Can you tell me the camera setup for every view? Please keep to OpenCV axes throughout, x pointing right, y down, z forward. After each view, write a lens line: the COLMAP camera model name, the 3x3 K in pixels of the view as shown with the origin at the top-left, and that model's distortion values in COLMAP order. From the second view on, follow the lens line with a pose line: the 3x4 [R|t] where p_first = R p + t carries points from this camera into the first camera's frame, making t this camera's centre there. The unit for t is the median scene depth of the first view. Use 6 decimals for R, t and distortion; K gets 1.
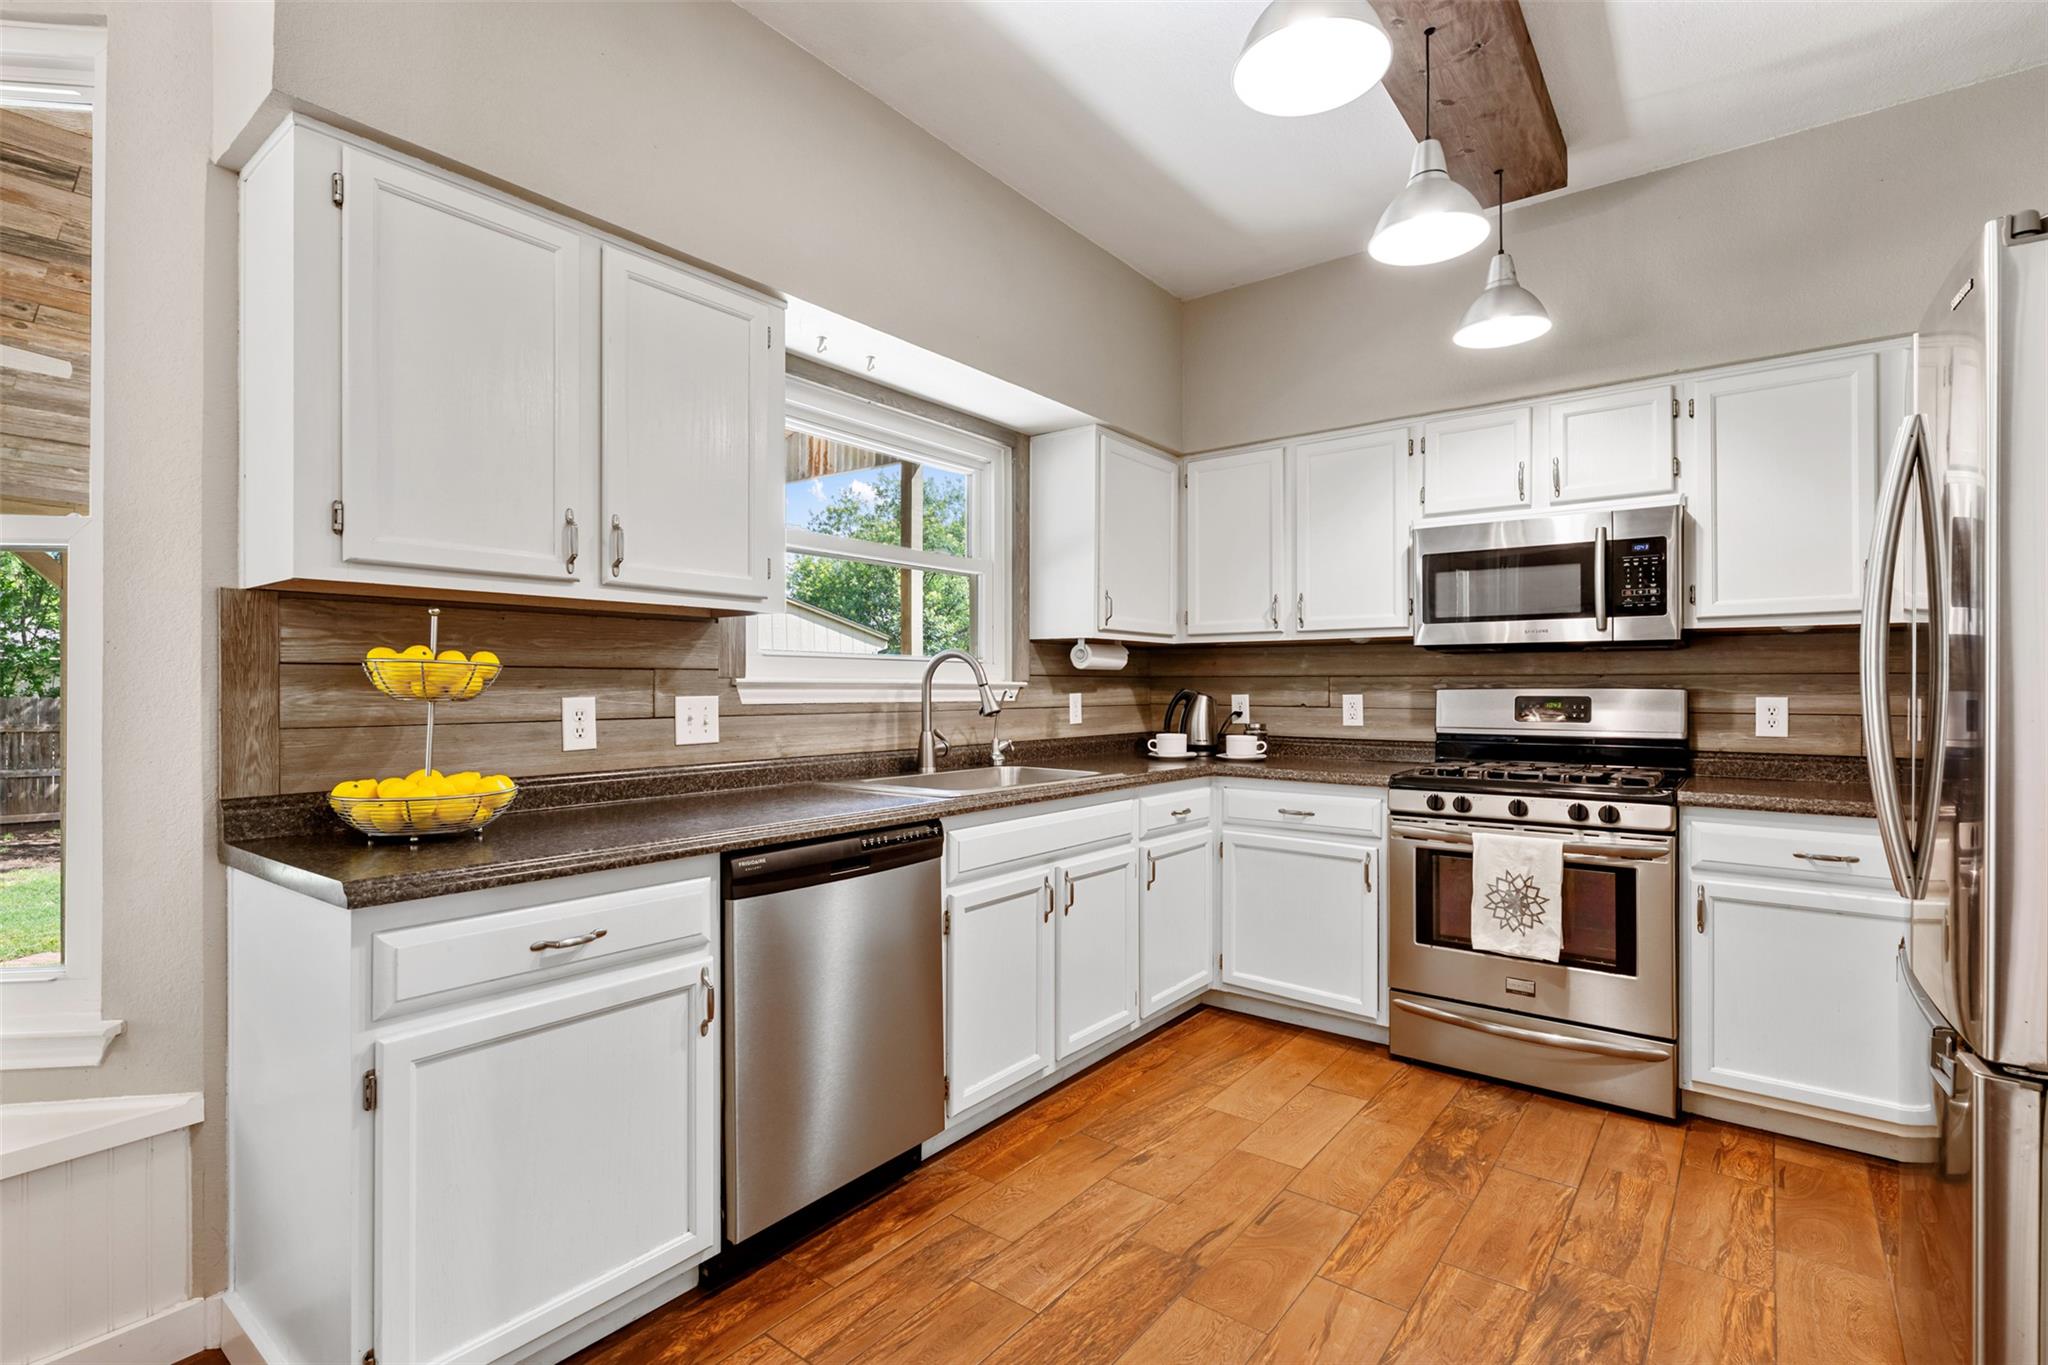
lens RADIAL K [[952.5, 0, 1026.2], [0, 952.5, 684.0], [0, 0, 1]] dist [0.000475, -0.000602]
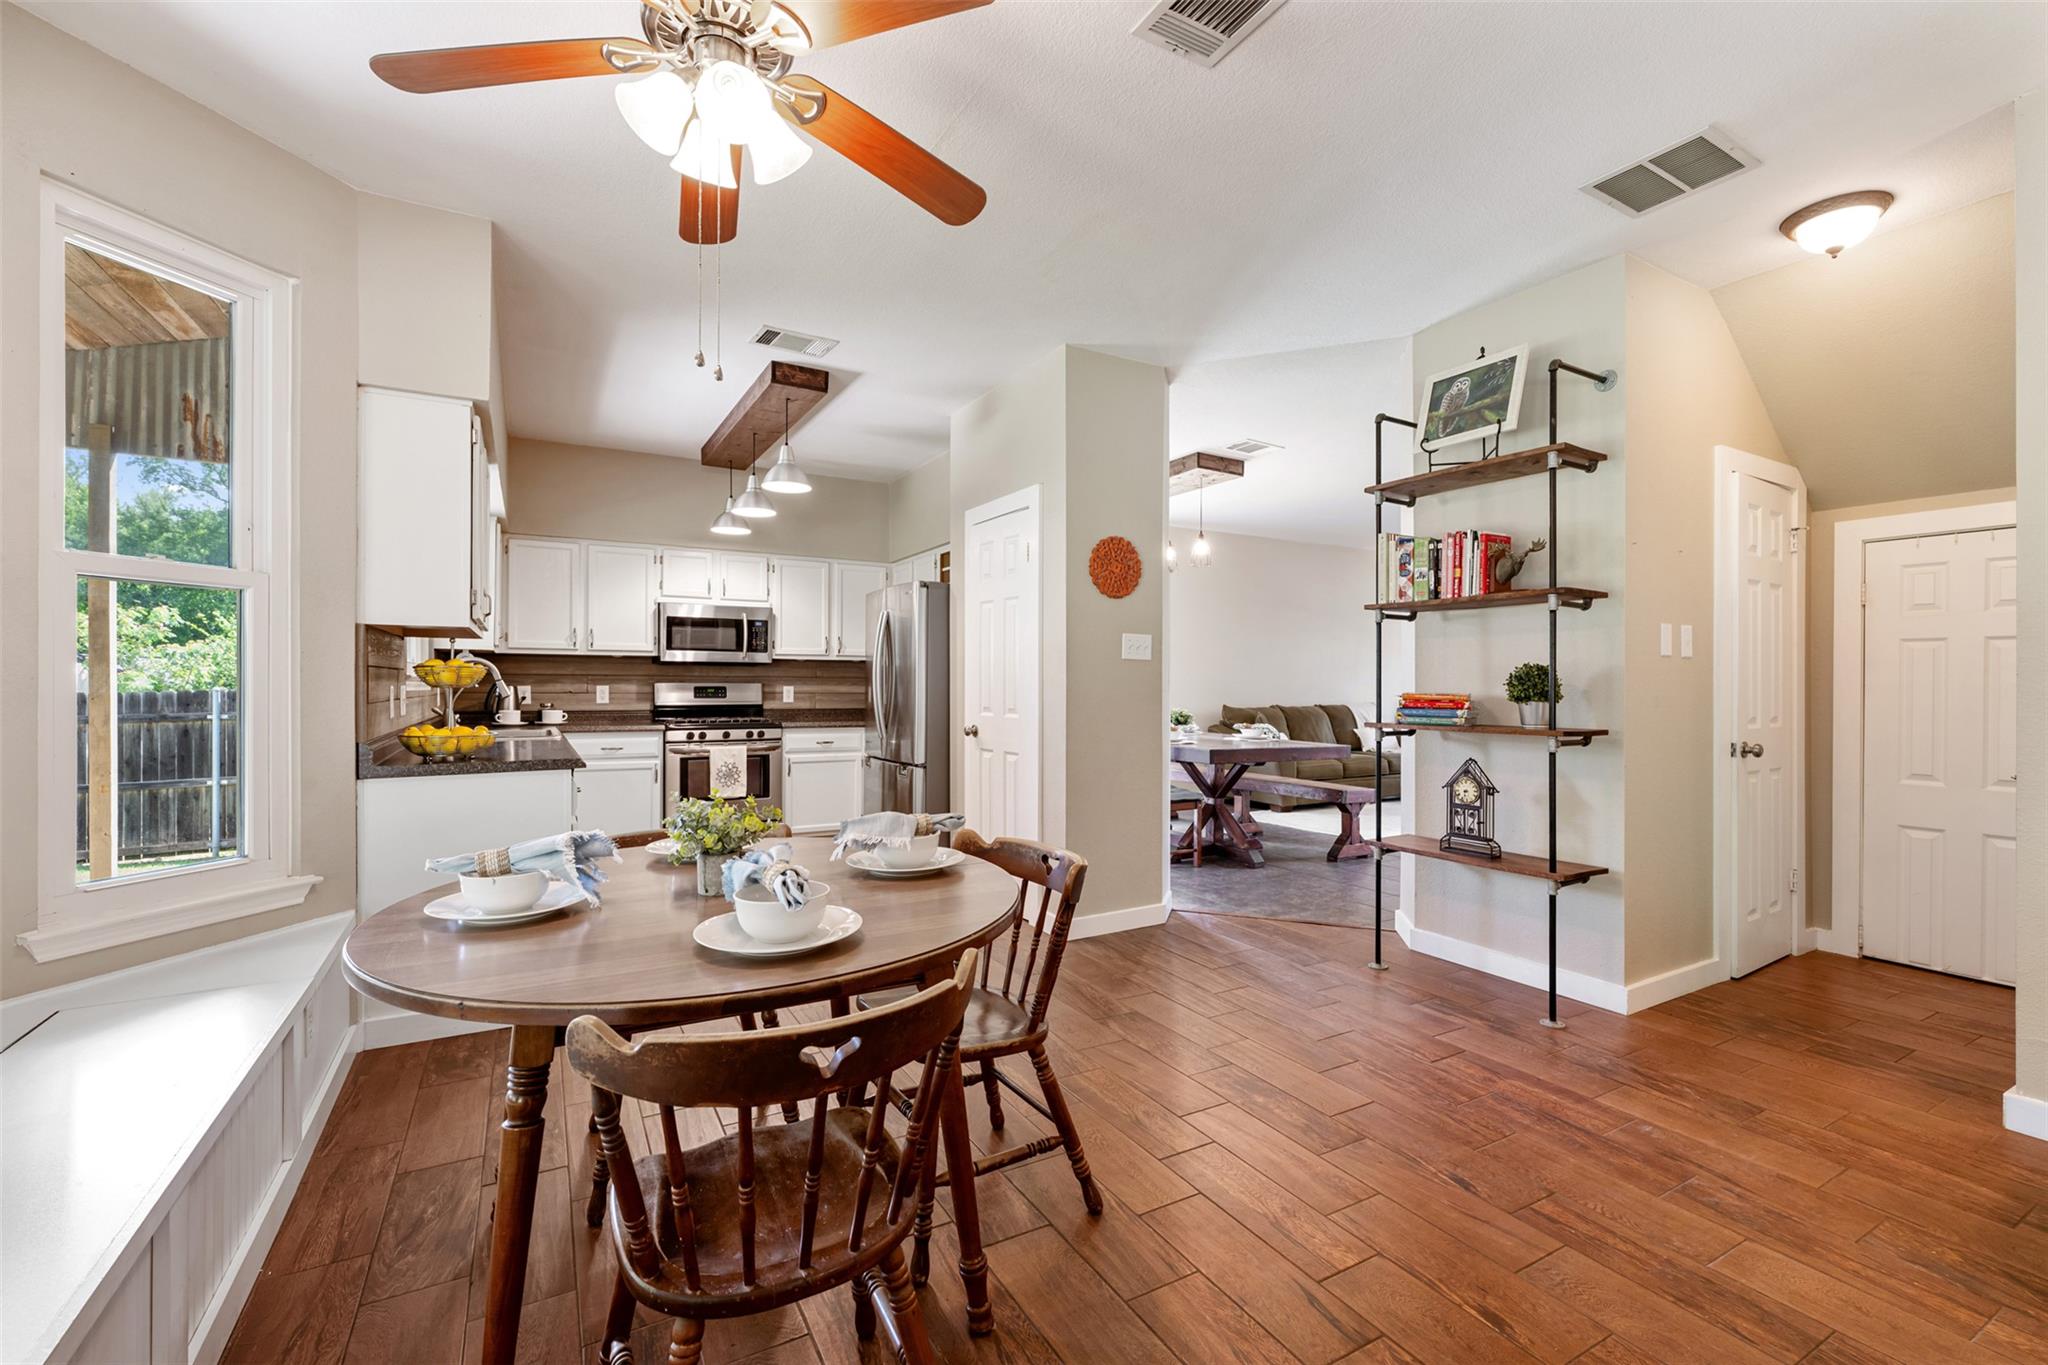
lens RADIAL K [[876.8, 0, 1023.9], [0, 876.8, 689.4], [0, 0, 1]] dist [-0.001232, -0.000170]
pose [[0.385357, -0.004473, 0.922757, -1.122235], [-0.008138, 0.999933, 0.008246, -0.002476], [-0.922732, -0.010687, 0.385295, -0.461923]]
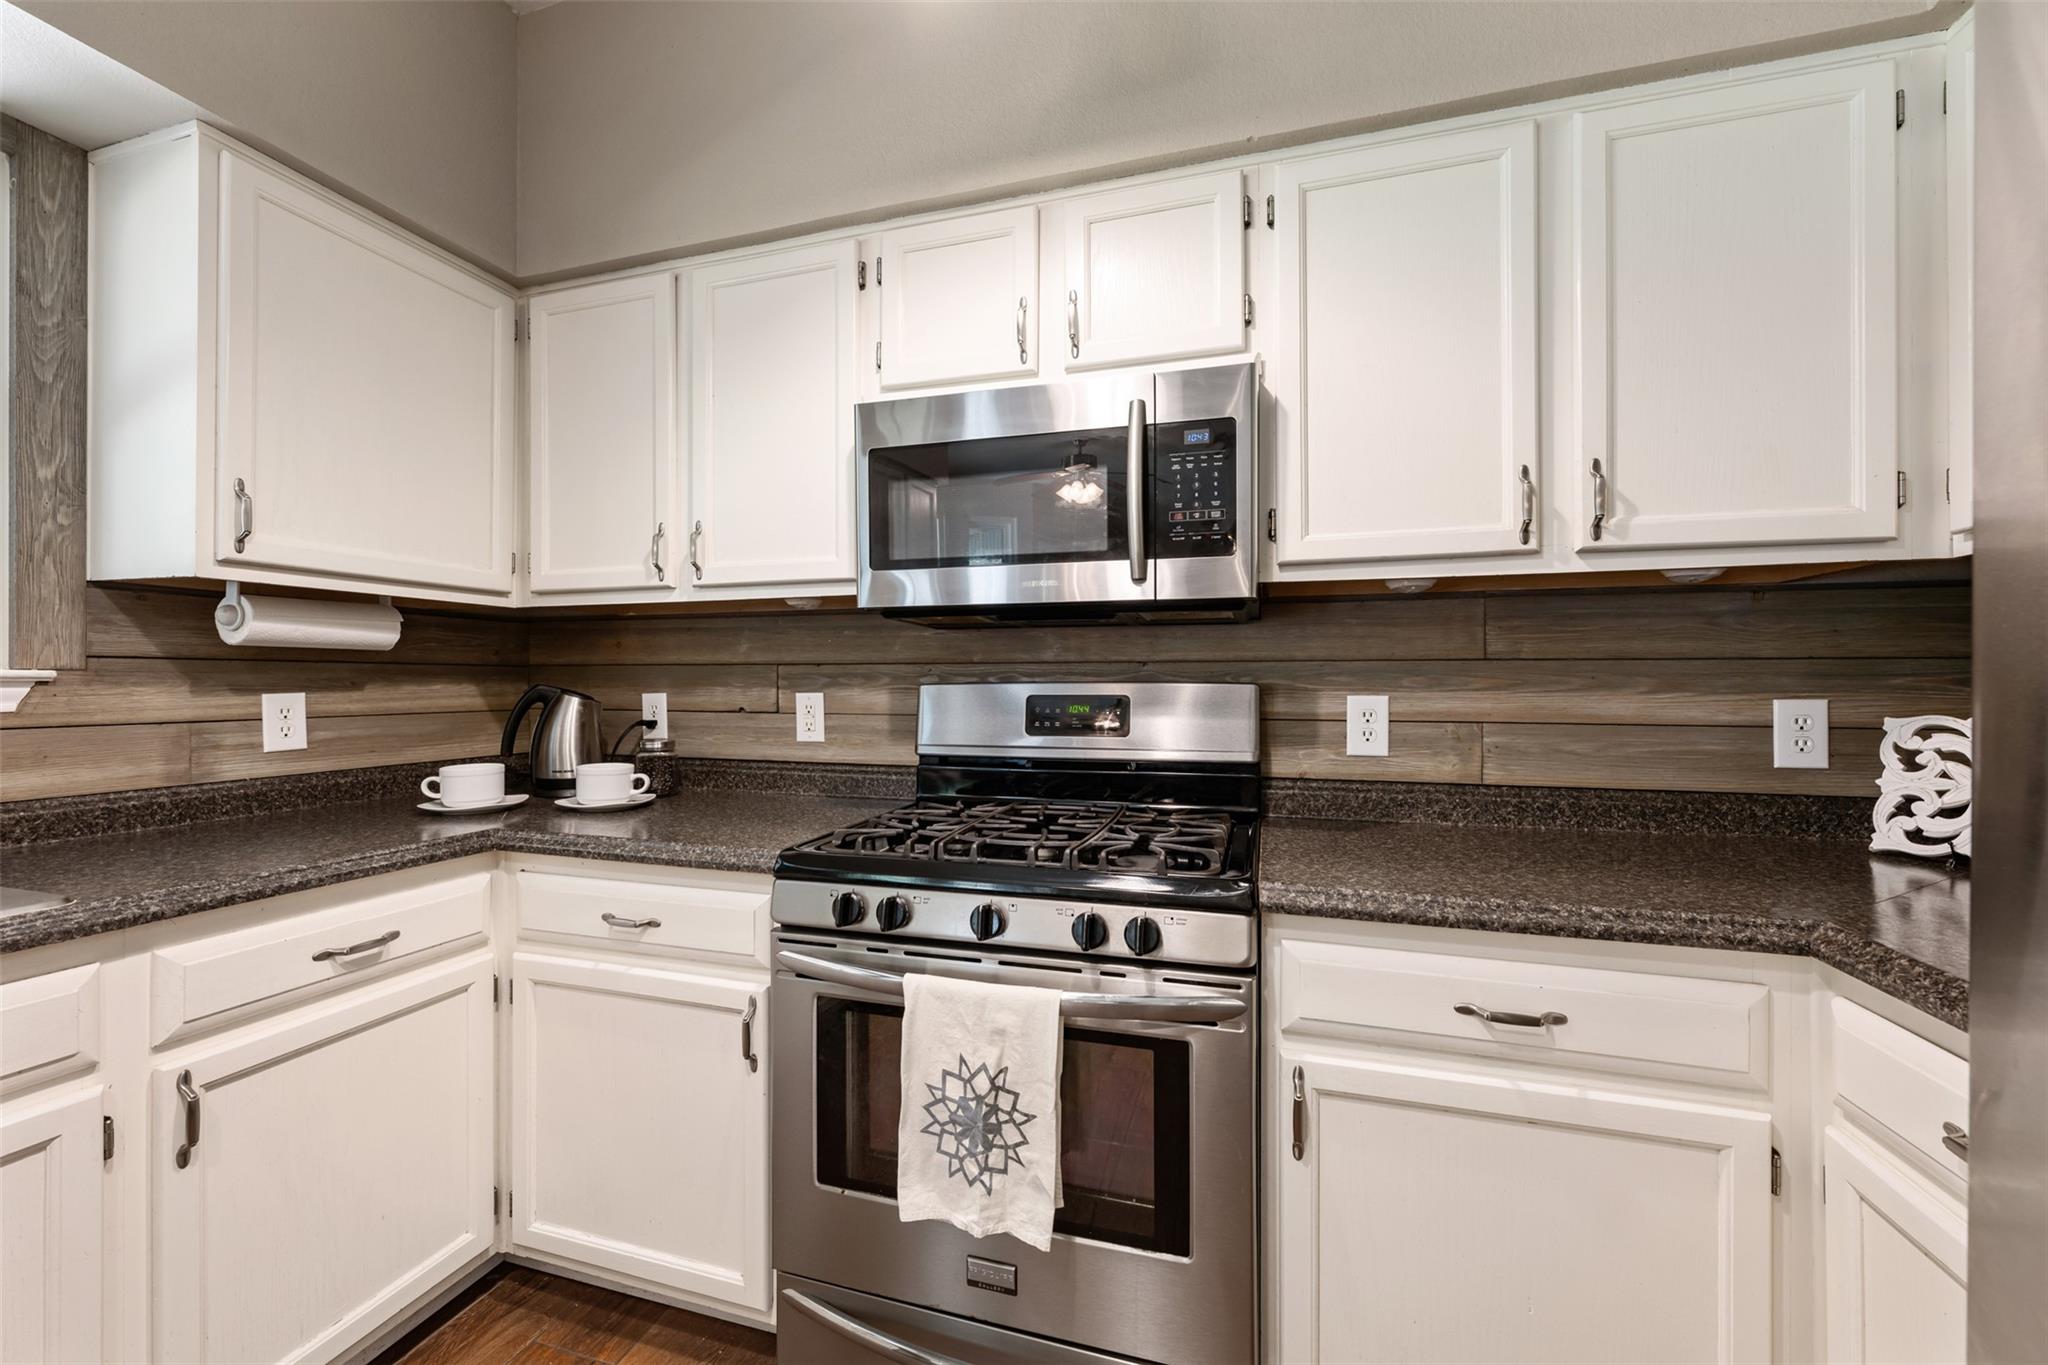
lens RADIAL K [[806.1, 0, 1023.1], [0, 806.1, 679.7], [0, 0, 1]] dist [-0.001592, -0.000029]
pose [[0.935468, 0.000609, 0.353410, 0.371359], [-0.000442, 1.000000, -0.000552, 0.003191], [-0.353410, 0.000361, 0.935468, 0.576463]]
